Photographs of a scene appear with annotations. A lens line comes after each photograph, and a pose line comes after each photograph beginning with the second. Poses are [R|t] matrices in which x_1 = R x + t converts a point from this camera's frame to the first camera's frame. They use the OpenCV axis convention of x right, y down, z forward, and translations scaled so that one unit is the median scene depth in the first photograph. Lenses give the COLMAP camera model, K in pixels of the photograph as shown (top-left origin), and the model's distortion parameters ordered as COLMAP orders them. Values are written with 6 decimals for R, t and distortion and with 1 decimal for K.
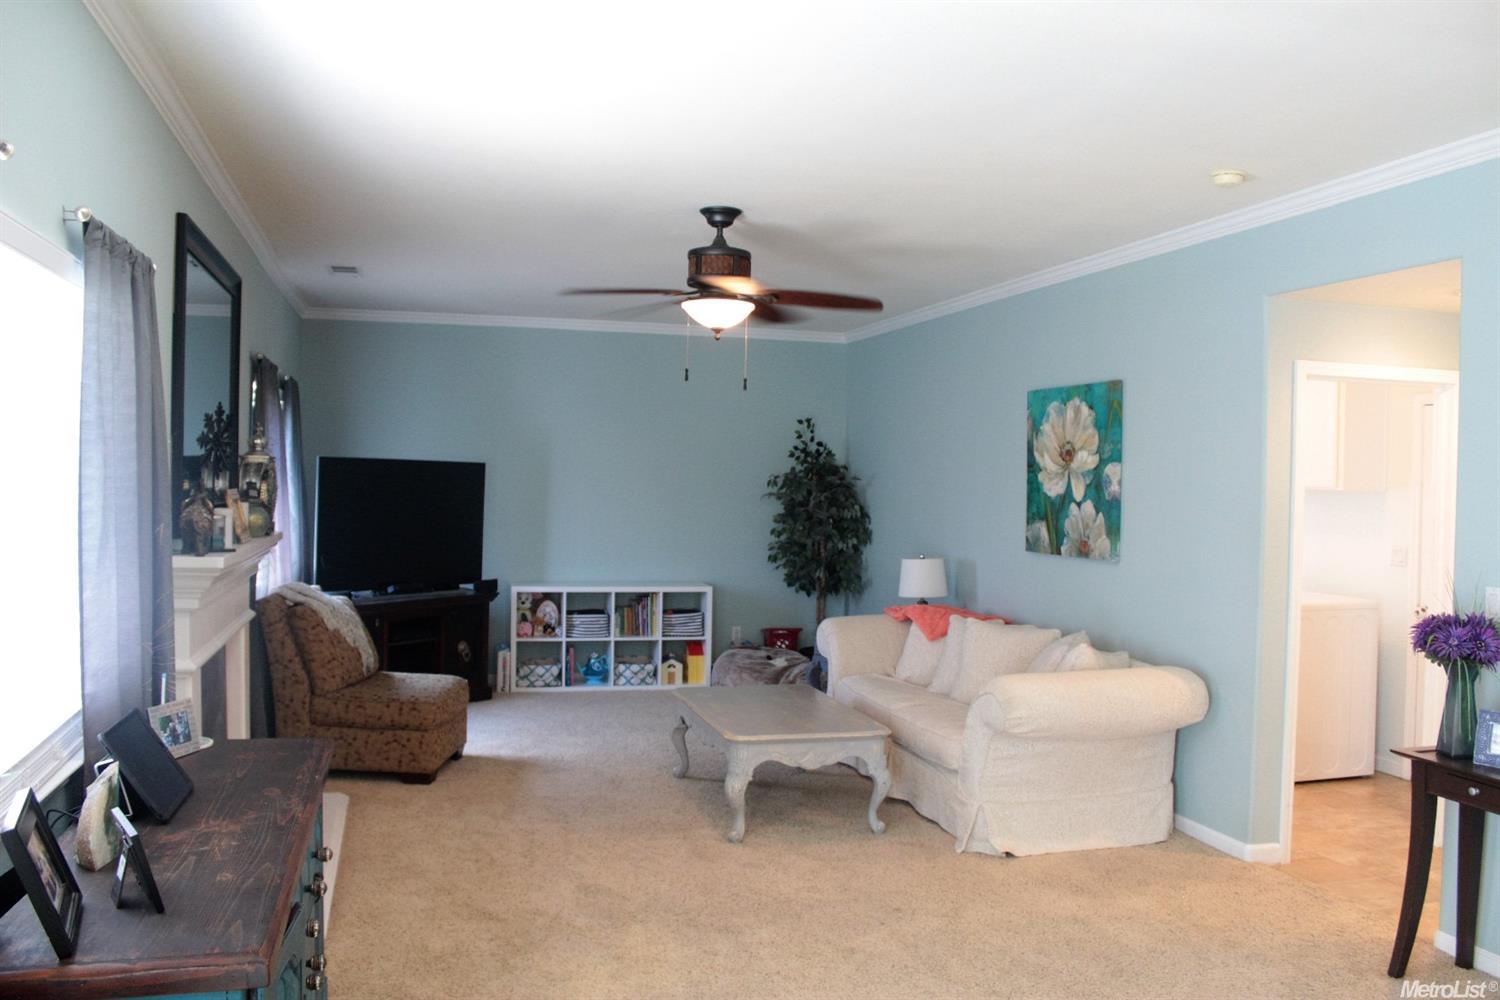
lens RADIAL K [[1219.6, 0, 748.8], [0, 1219.6, 505.3], [0, 0, 1]] dist [-0.140560, 0.063098]
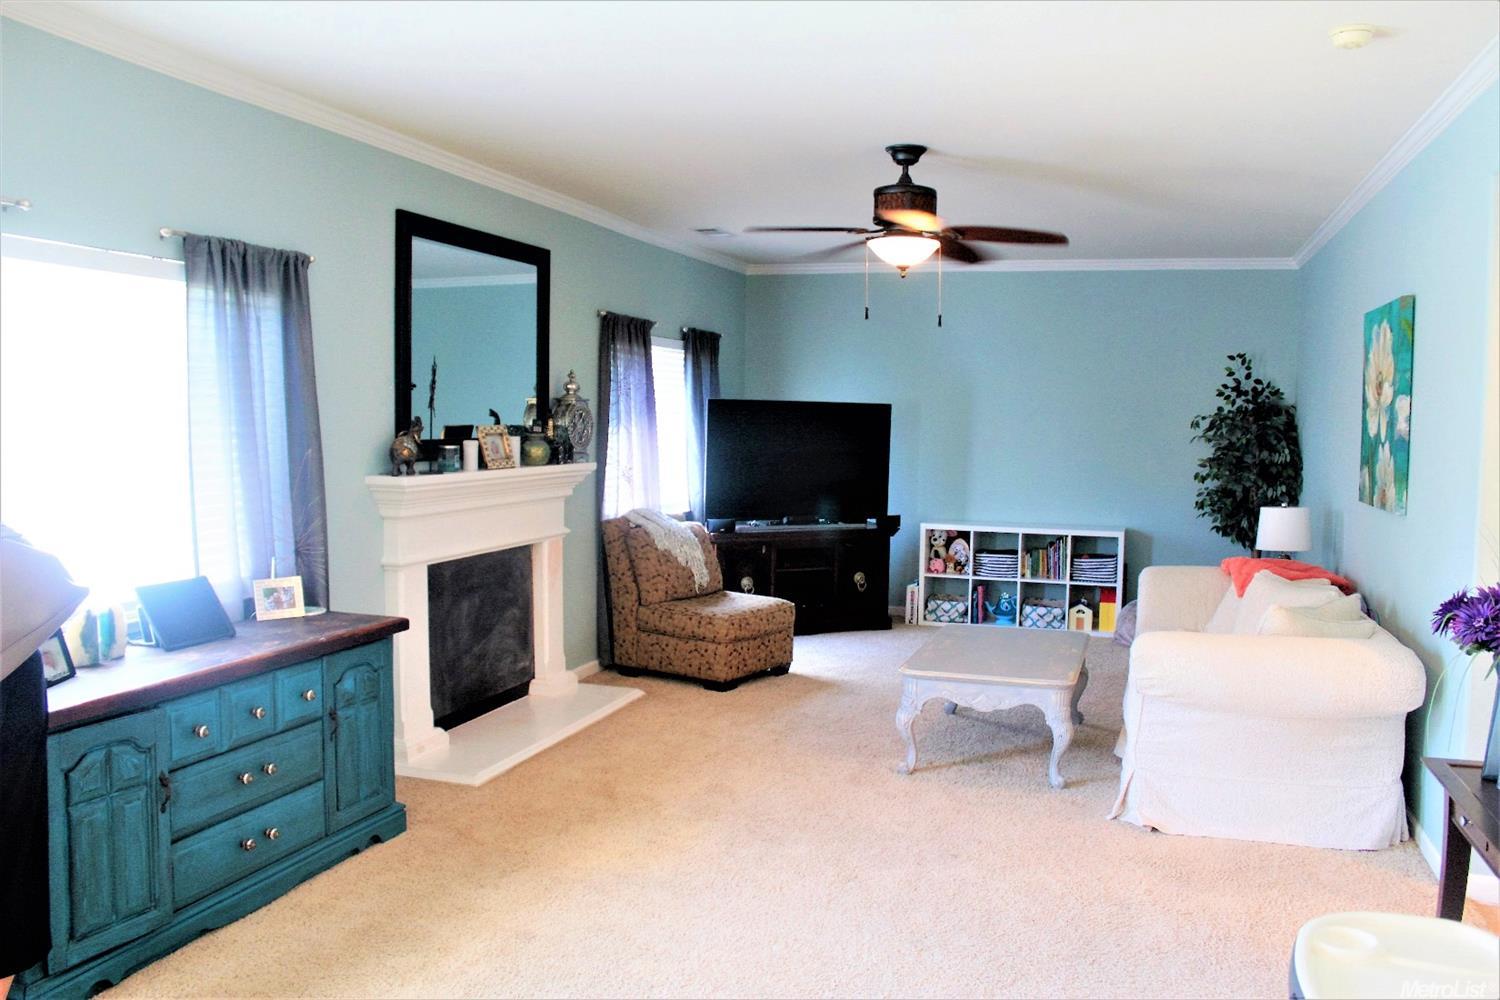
lens RADIAL K [[1219.6, 0, 751.3], [0, 1219.6, 499.1], [0, 0, 1]] dist [-0.140560, 0.063098]
pose [[0.837789, 0.030427, -0.545145, 0.358407], [-0.009104, 0.999086, 0.041774, 0.005883], [0.545918, -0.030035, 0.837300, 0.071123]]
